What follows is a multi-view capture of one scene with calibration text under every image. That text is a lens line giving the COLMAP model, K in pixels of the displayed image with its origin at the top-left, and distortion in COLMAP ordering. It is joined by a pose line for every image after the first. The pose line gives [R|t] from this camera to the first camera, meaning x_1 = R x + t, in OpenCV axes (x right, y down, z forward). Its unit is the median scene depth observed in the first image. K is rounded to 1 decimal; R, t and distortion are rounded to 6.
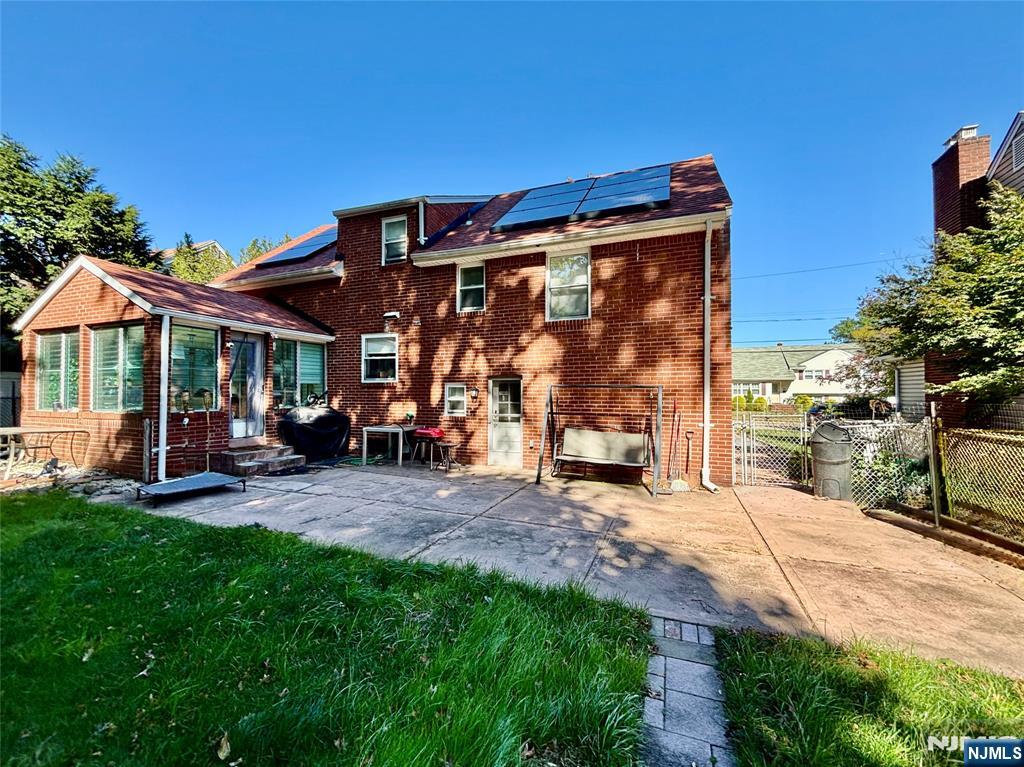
lens RADIAL K [[421.1, 0, 512.0], [0, 421.1, 383.5], [0, 0, 1]] dist [0.002488, 0.000521]
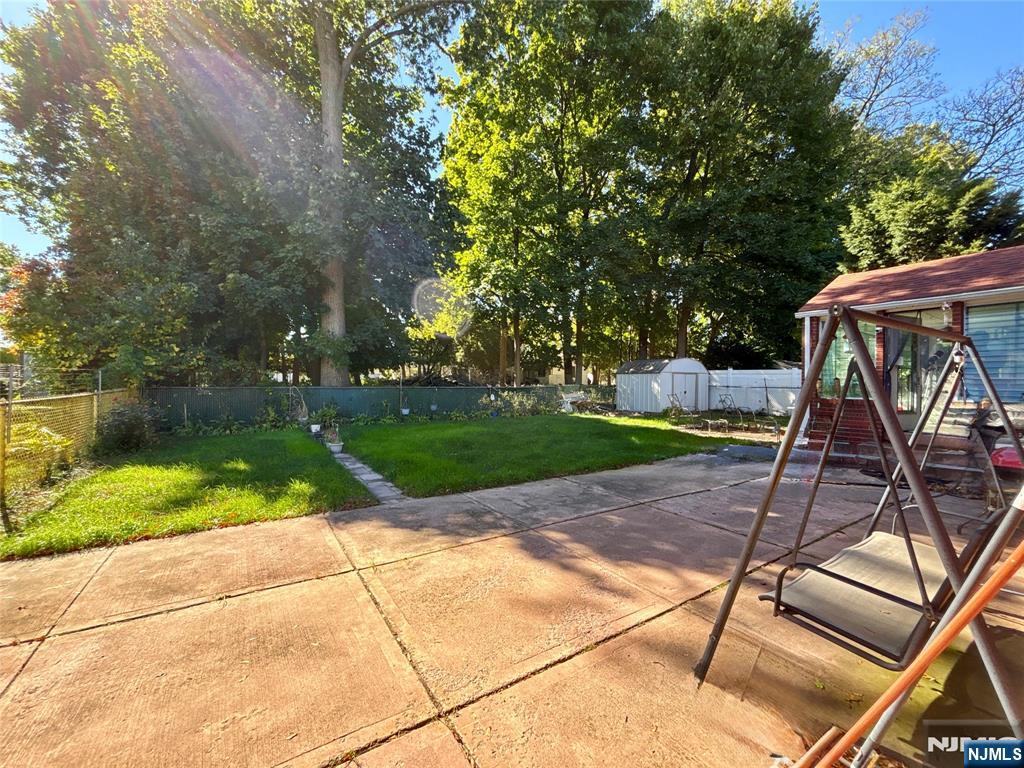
lens RADIAL K [[413.3, 0, 512.0], [0, 413.3, 384.0], [0, 0, 1]] dist [-0.003718, 0.004574]
pose [[-0.586645, -0.011291, -0.809766, 0.995660], [0.000045, 0.999902, -0.013975, 0.076683], [0.809844, -0.008235, -0.586587, 1.563851]]
